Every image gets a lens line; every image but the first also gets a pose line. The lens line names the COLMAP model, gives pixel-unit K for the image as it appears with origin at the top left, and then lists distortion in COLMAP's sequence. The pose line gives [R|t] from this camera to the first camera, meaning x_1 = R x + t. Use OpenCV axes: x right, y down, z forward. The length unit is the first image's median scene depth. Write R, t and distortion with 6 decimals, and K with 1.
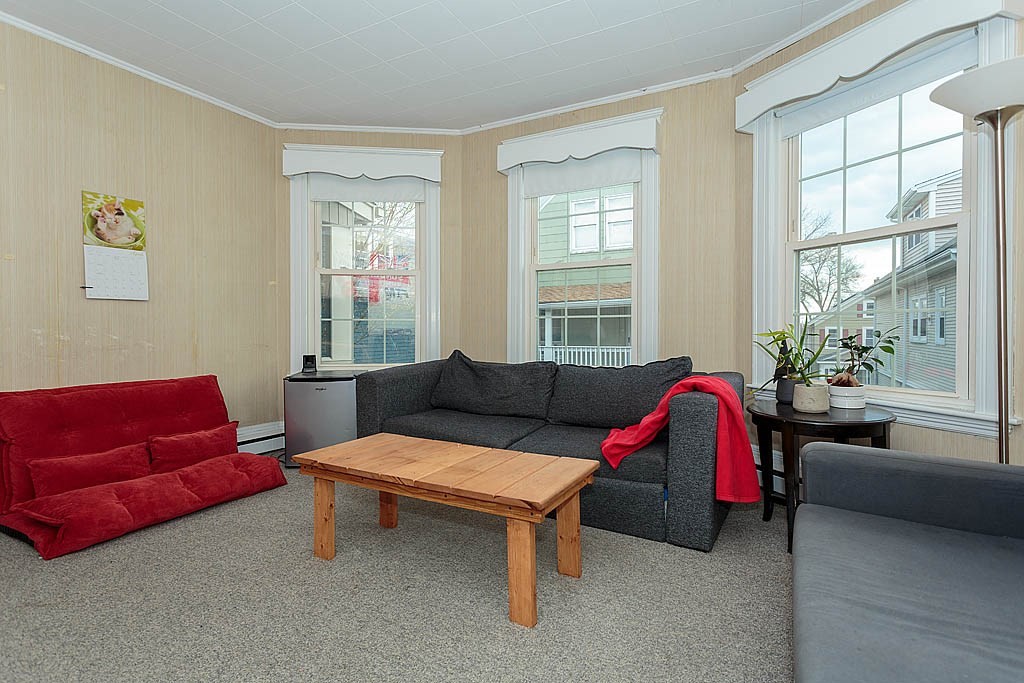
lens RADIAL K [[492.0, 0, 510.2], [0, 492.0, 336.3], [0, 0, 1]] dist [-0.006038, 0.000630]
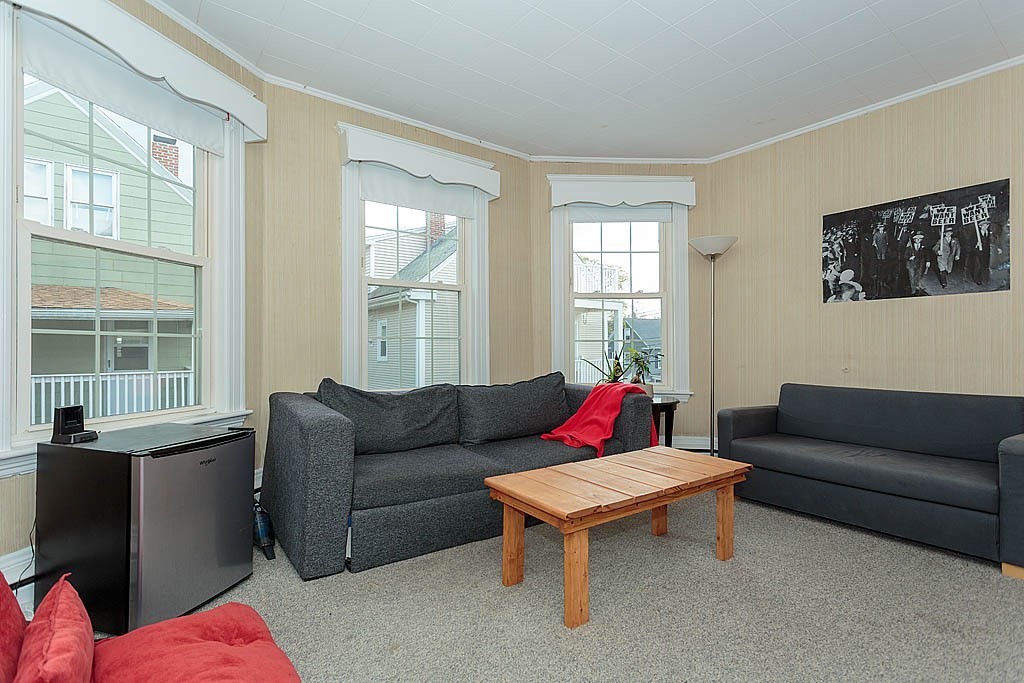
lens RADIAL K [[492.0, 0, 512.0], [0, 492.0, 347.7], [0, 0, 1]] dist [-0.006038, 0.000630]
pose [[0.417481, 0.009322, 0.908638, -0.271148], [0.007691, 0.999875, -0.013792, -0.003652], [-0.908653, 0.012746, 0.417357, 0.174326]]
